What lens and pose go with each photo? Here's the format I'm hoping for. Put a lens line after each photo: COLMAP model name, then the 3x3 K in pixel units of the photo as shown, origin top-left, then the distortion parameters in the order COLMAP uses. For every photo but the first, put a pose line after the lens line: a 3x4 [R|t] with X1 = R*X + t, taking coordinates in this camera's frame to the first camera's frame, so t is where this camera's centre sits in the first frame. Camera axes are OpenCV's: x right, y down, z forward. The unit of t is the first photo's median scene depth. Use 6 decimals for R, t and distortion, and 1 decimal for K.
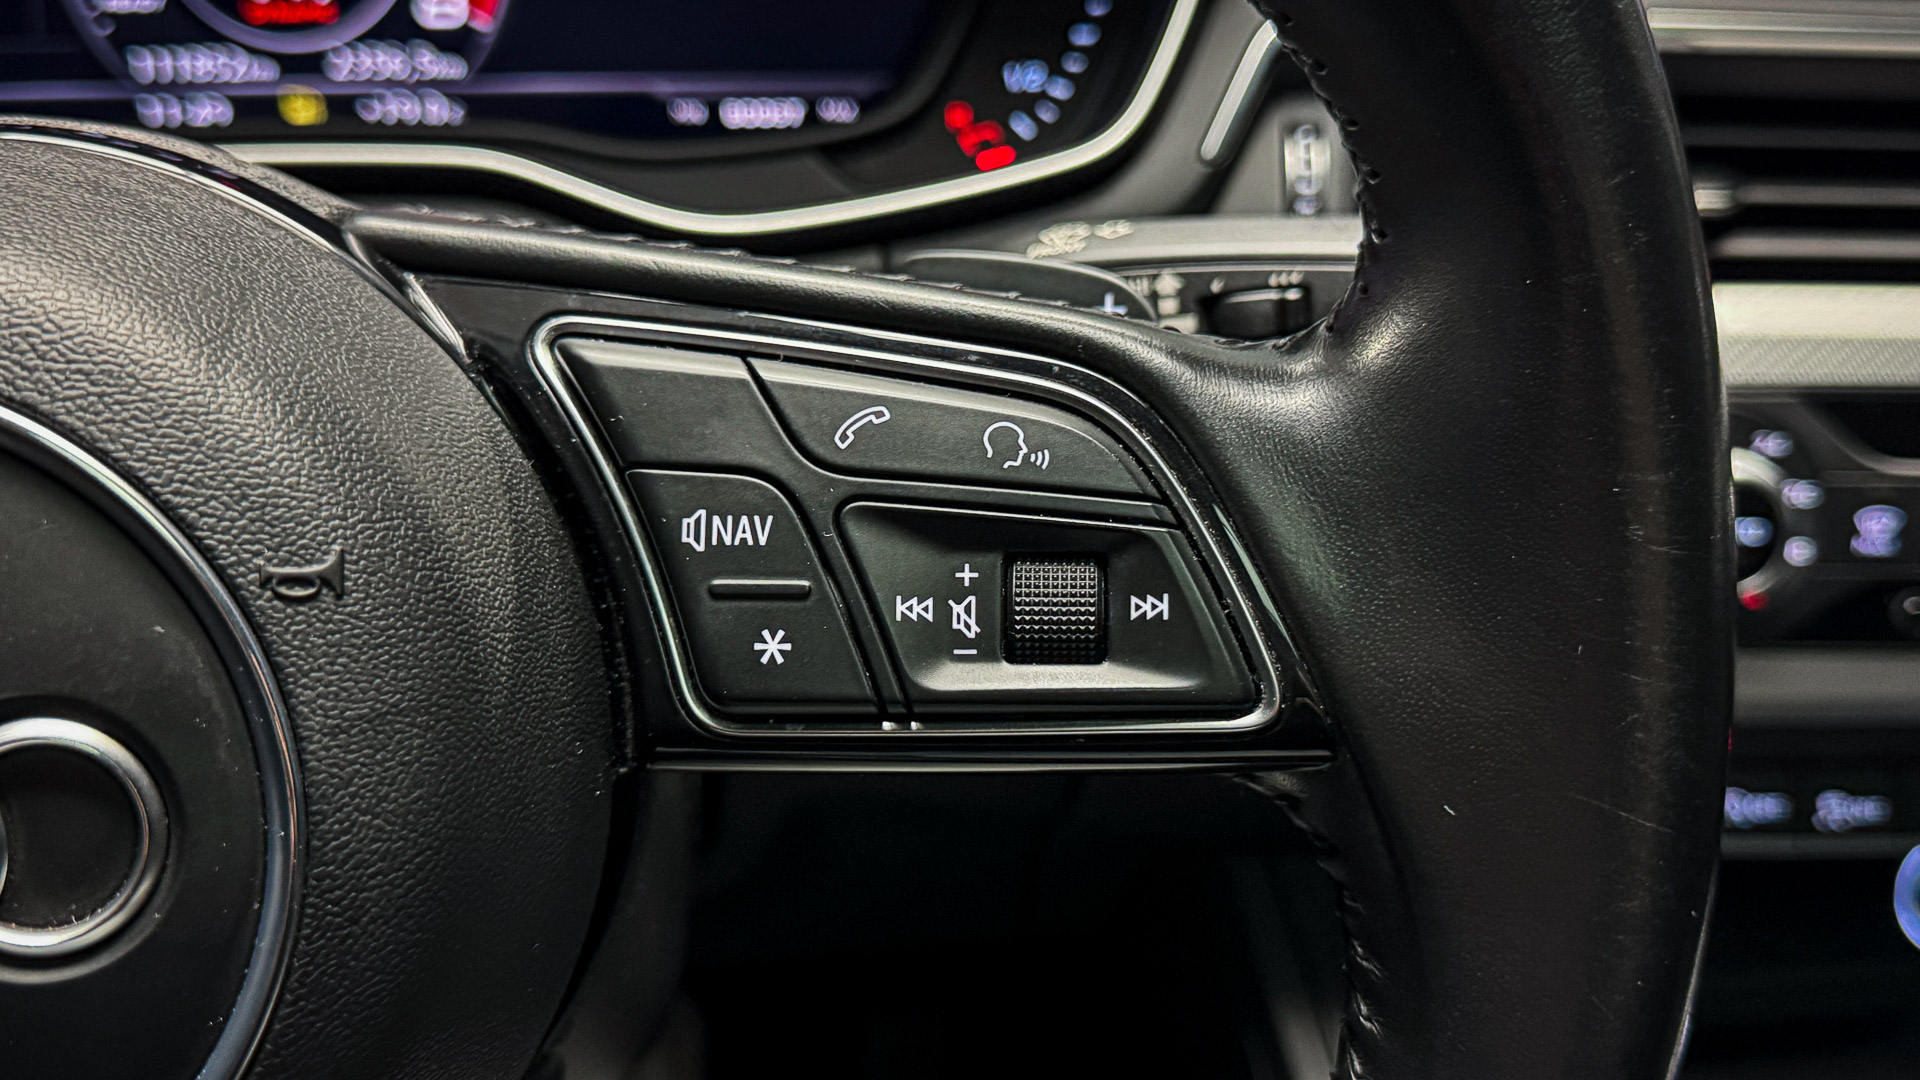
lens RADIAL K [[1944.4, 0, 960.0], [0, 1944.4, 540.0], [0, 0, 1]] dist [0.162608, -0.397573]
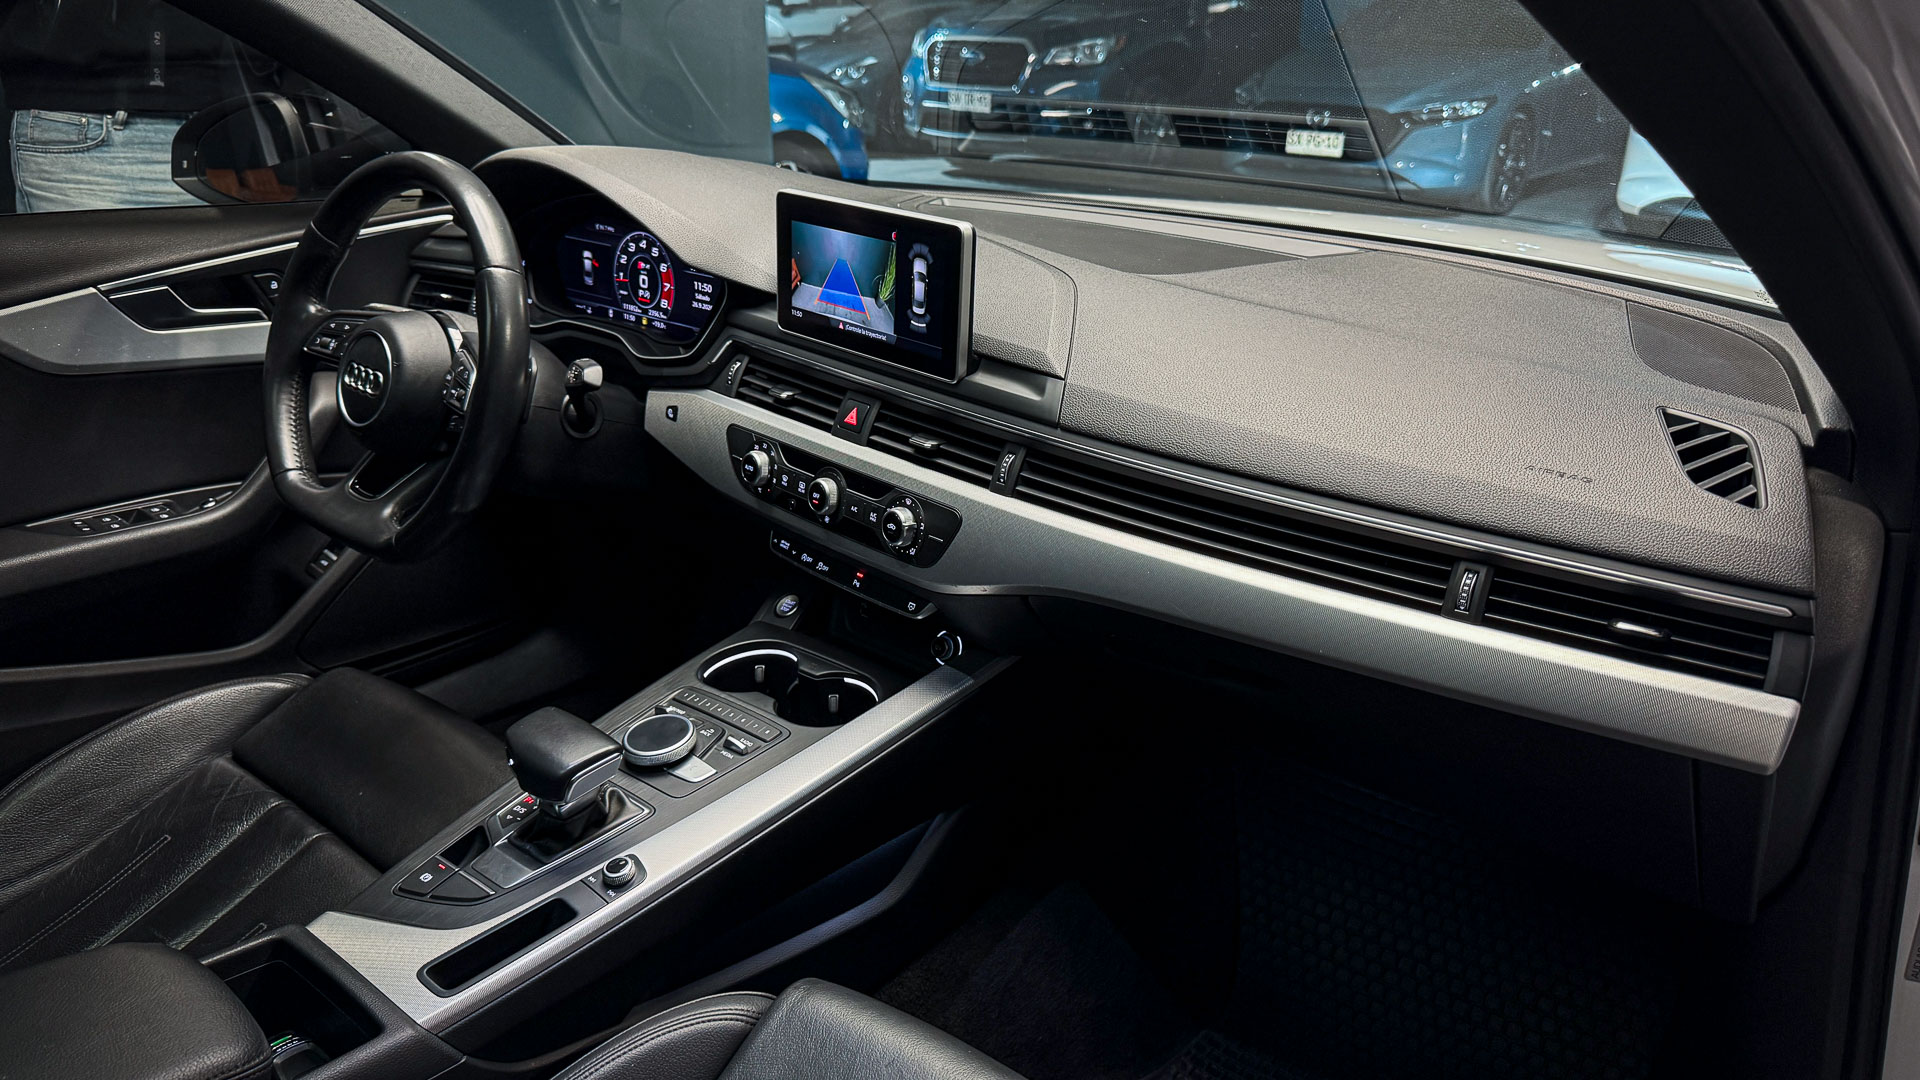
lens RADIAL K [[1361.8, 0, 960.0], [0, 1361.8, 540.0], [0, 0, 1]] dist [0.168973, -0.359688]
pose [[0.654496, 0.294489, -0.696356, 5.328744], [-0.322925, 0.941673, 0.094720, -0.579870], [0.683633, 0.162877, 0.711419, -1.471677]]
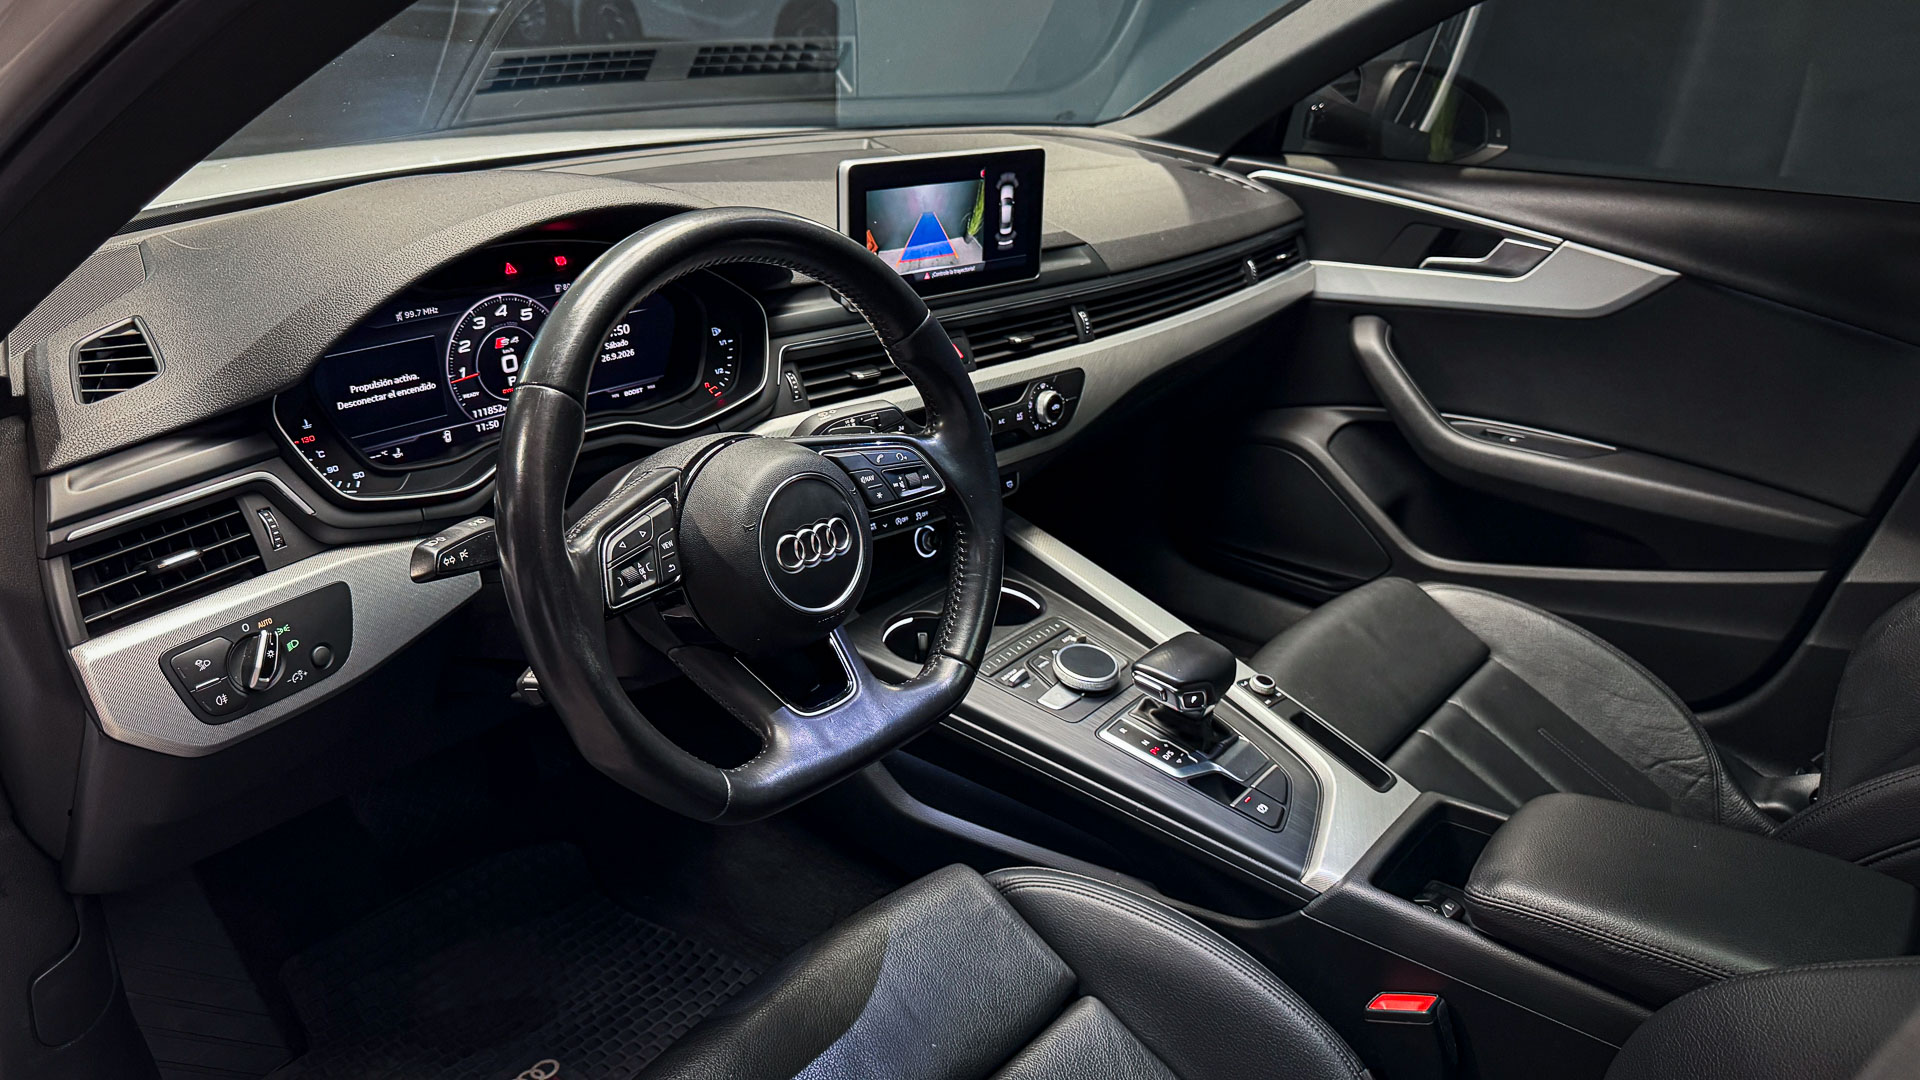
lens RADIAL K [[1361.8, 0, 960.0], [0, 1361.8, 540.0], [0, 0, 1]] dist [0.168973, -0.359688]
pose [[0.743323, -0.229221, 0.628433, -2.630193], [0.221924, 0.970753, 0.091586, -0.146299], [-0.631047, 0.071387, 0.772453, -2.468279]]
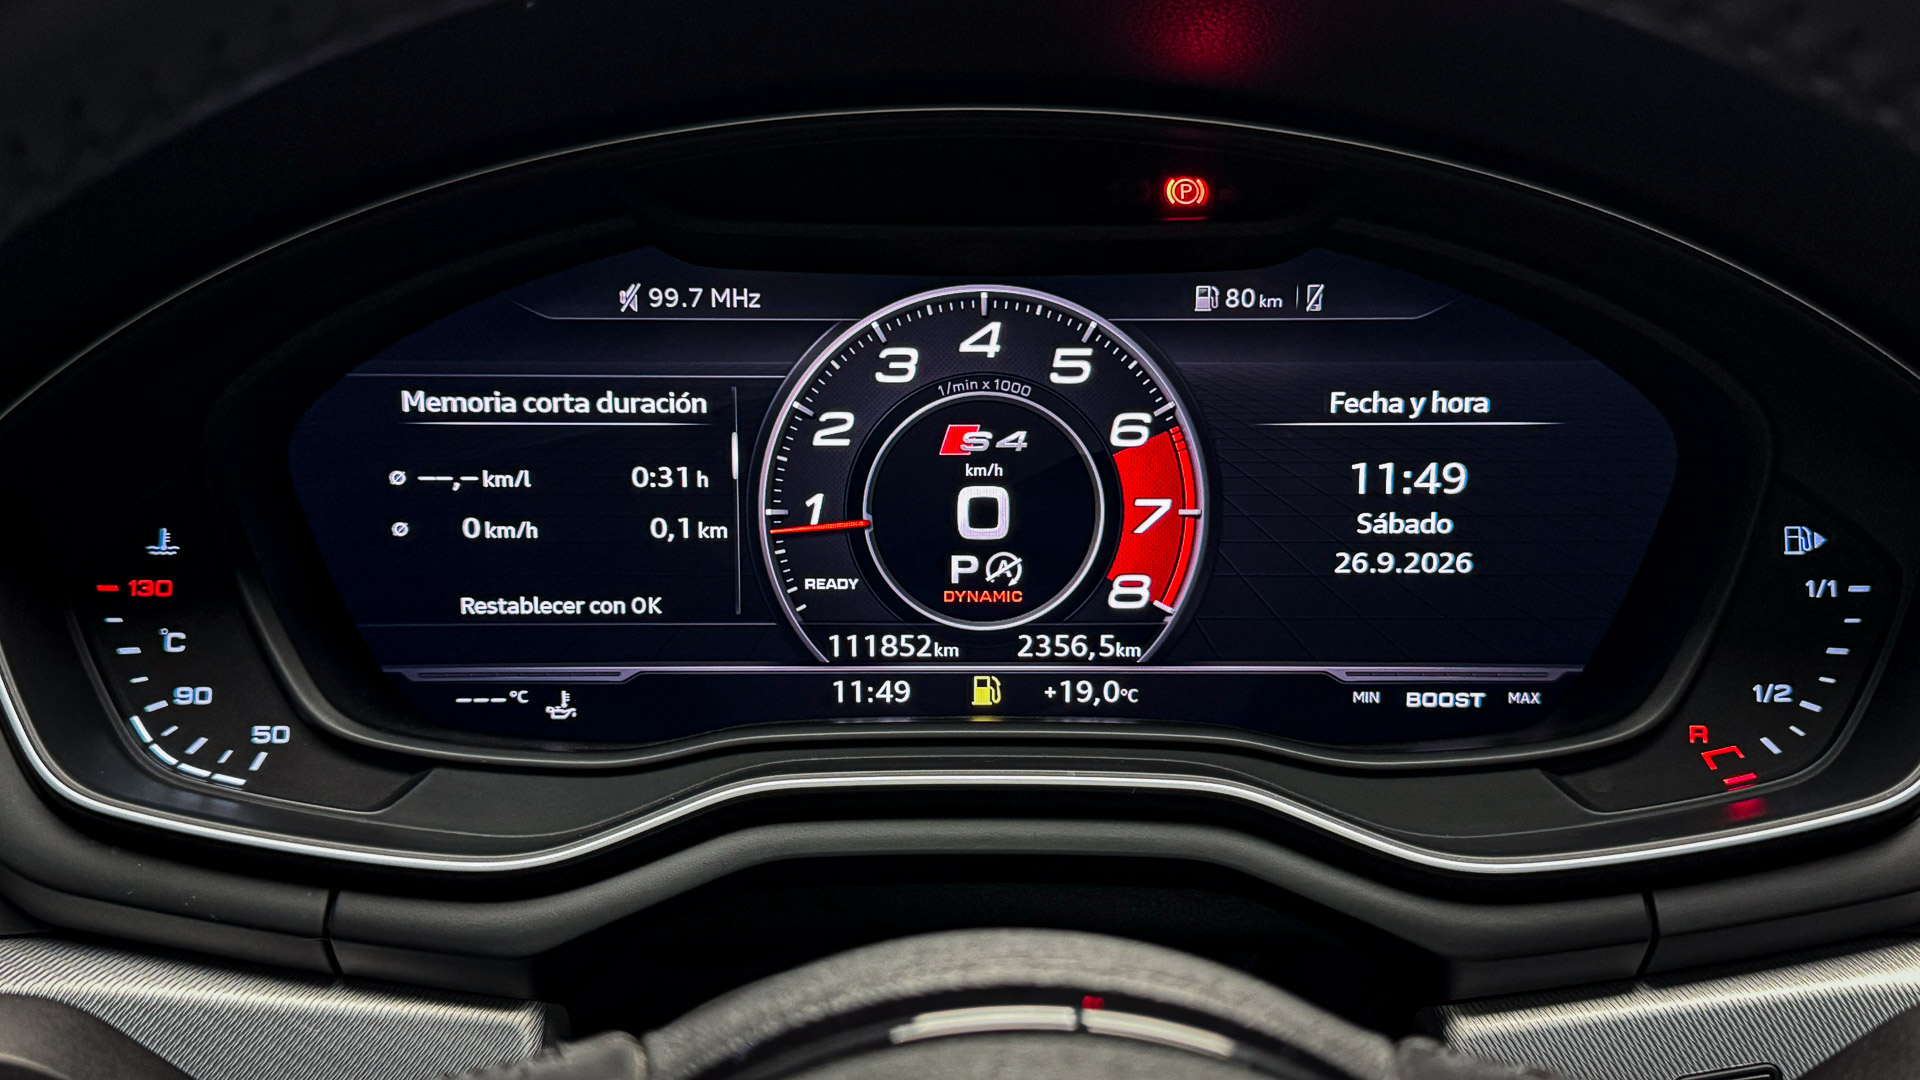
lens RADIAL K [[1944.4, 0, 960.0], [0, 1944.4, 540.0], [0, 0, 1]] dist [0.162608, -0.397573]
pose [[0.989204, 0.047515, -0.138632, -0.444175], [-0.070034, 0.984239, -0.162387, -0.275781], [0.128731, 0.170342, 0.976940, 0.069795]]
